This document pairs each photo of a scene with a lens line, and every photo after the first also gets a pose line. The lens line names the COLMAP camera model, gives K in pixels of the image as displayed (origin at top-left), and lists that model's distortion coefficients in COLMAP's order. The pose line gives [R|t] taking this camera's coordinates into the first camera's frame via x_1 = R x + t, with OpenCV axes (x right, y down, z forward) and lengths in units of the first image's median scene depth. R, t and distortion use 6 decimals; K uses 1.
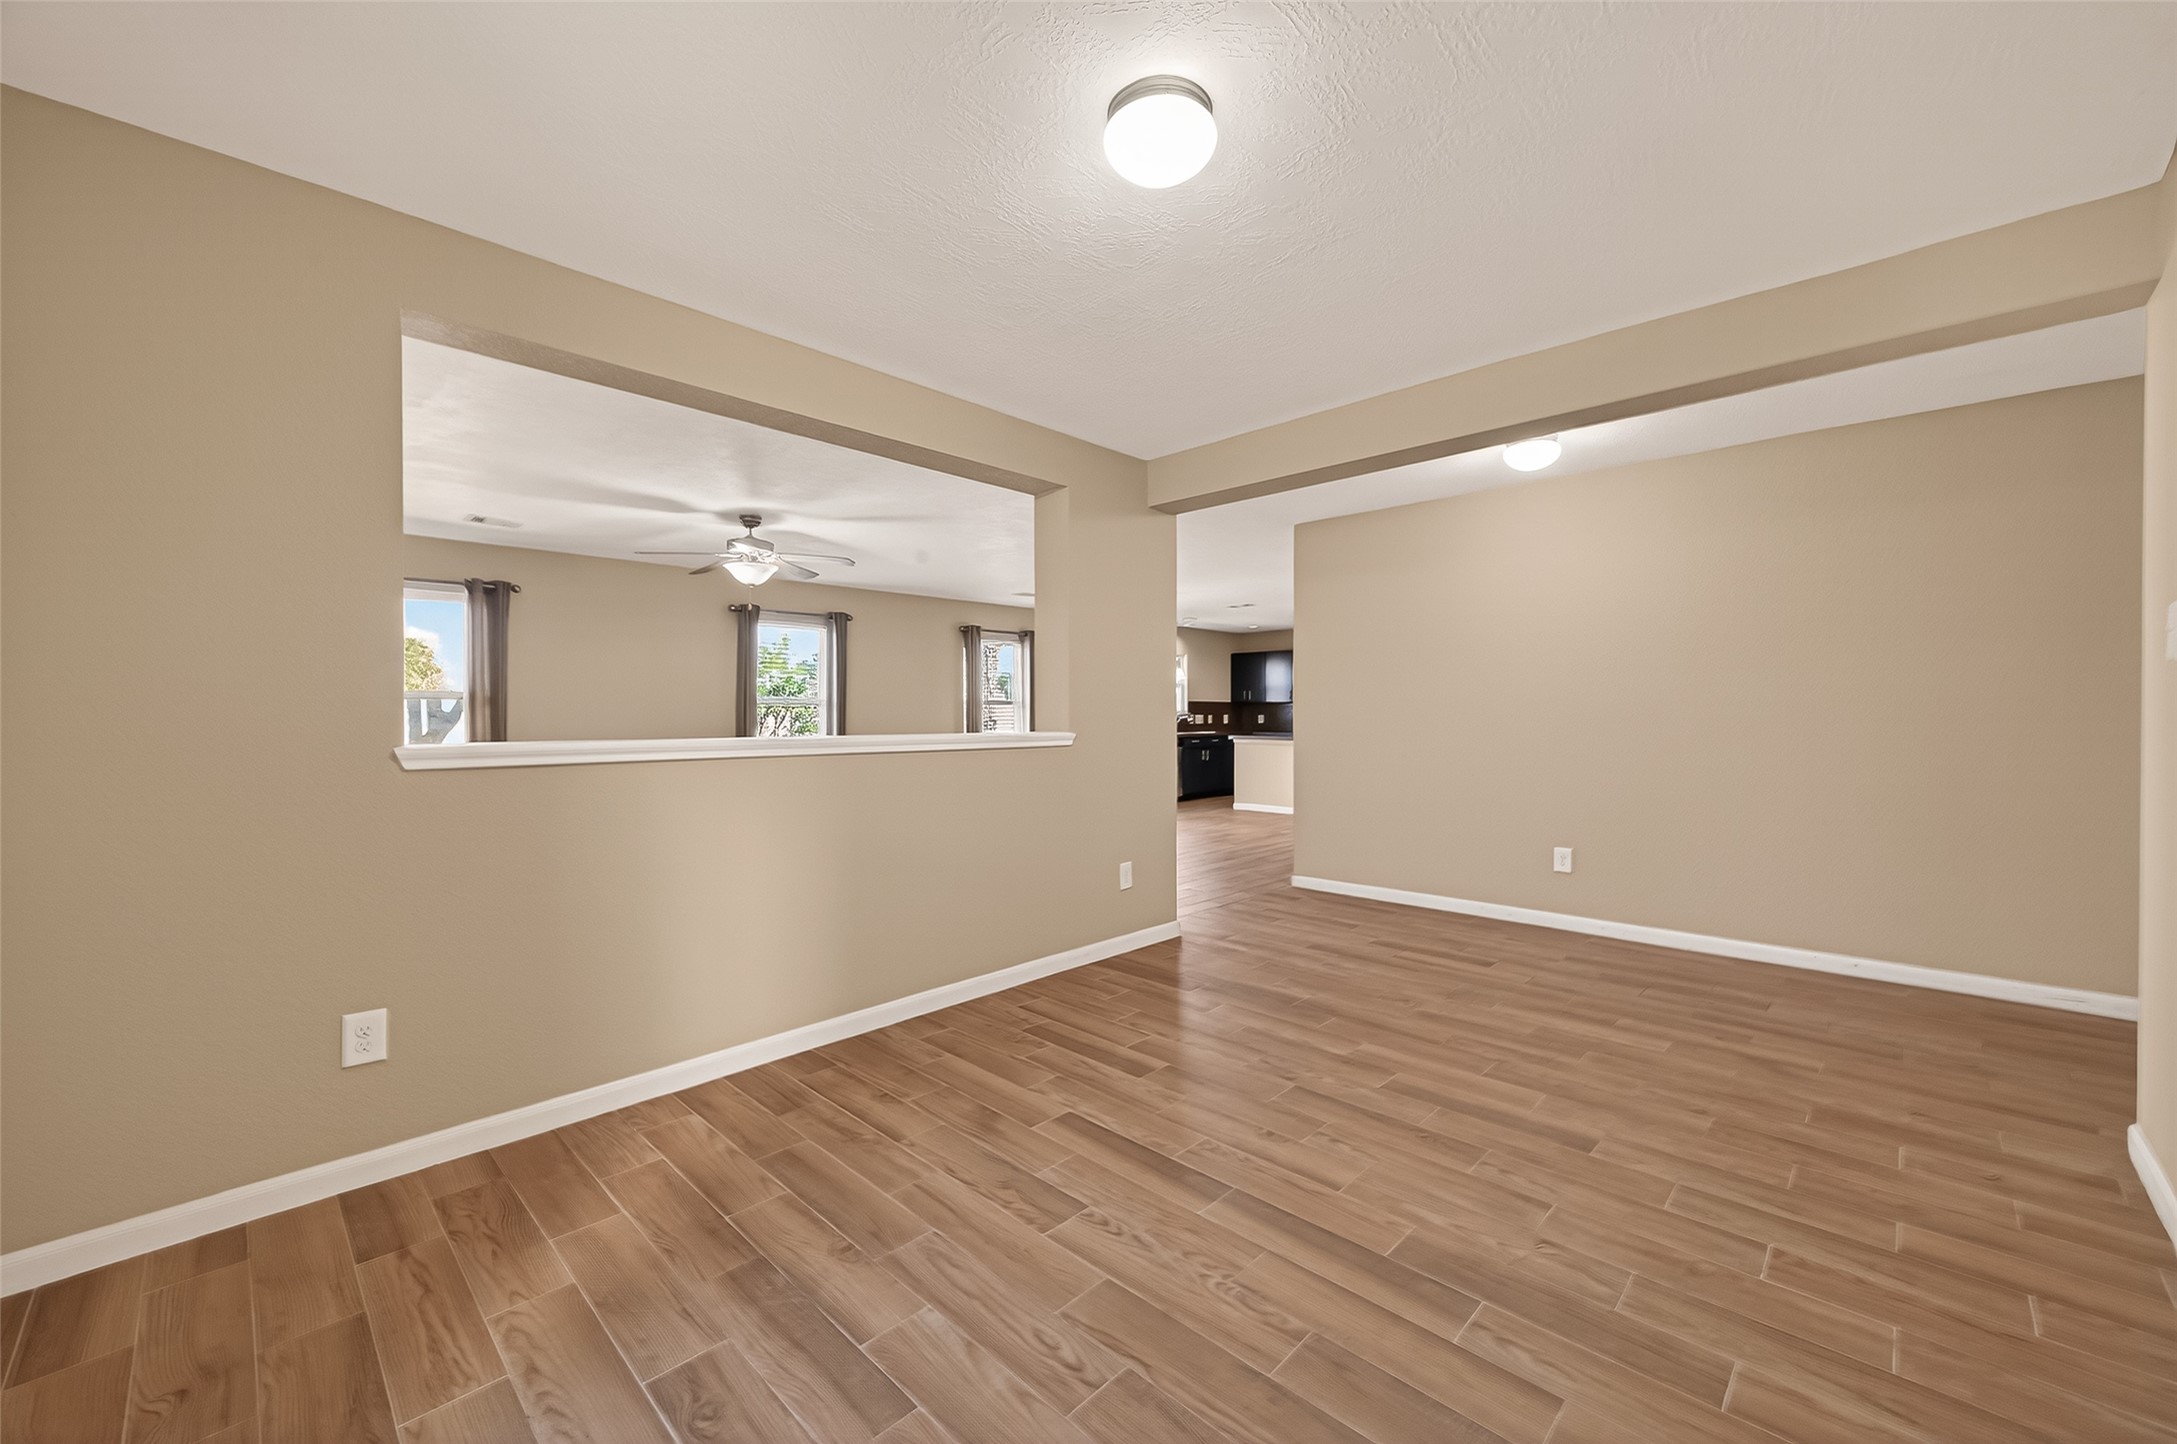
lens RADIAL K [[848.3, 0, 1095.2], [0, 848.3, 723.8], [0, 0, 1]] dist [0.001383, -0.000318]
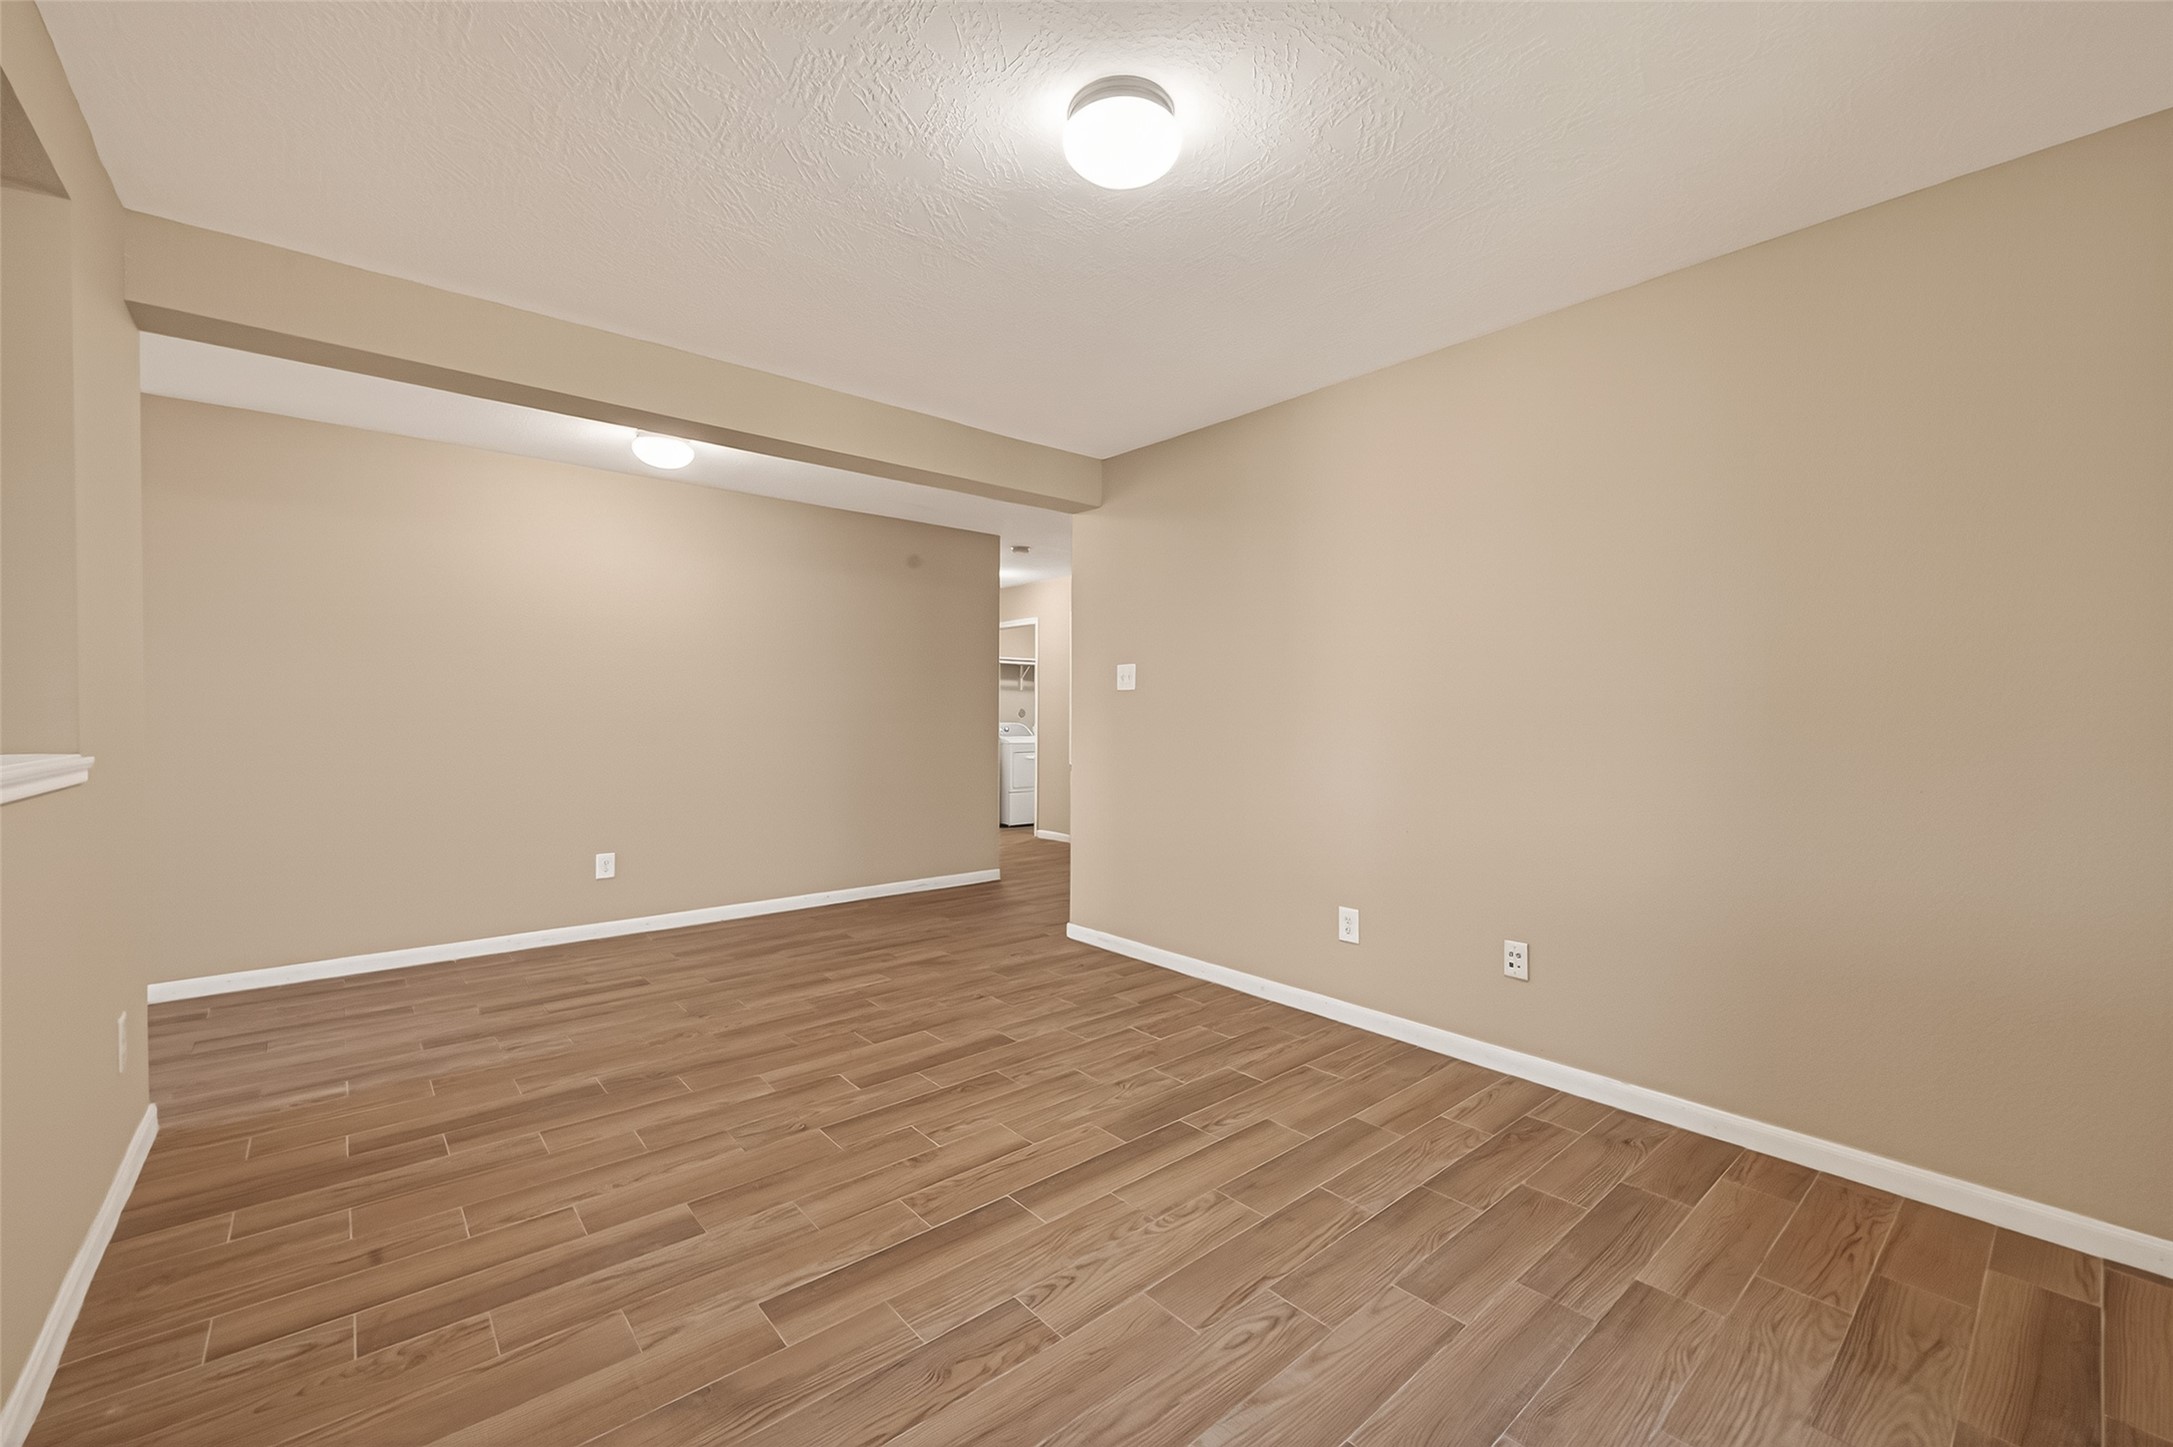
lens RADIAL K [[846.8, 0, 1092.7], [0, 846.8, 716.0], [0, 0, 1]] dist [0.001383, -0.000318]
pose [[0.106105, 0.003171, 0.994350, -0.647265], [0.009251, 0.999948, -0.004176, -0.000902], [-0.994312, 0.009641, 0.106070, 0.644808]]
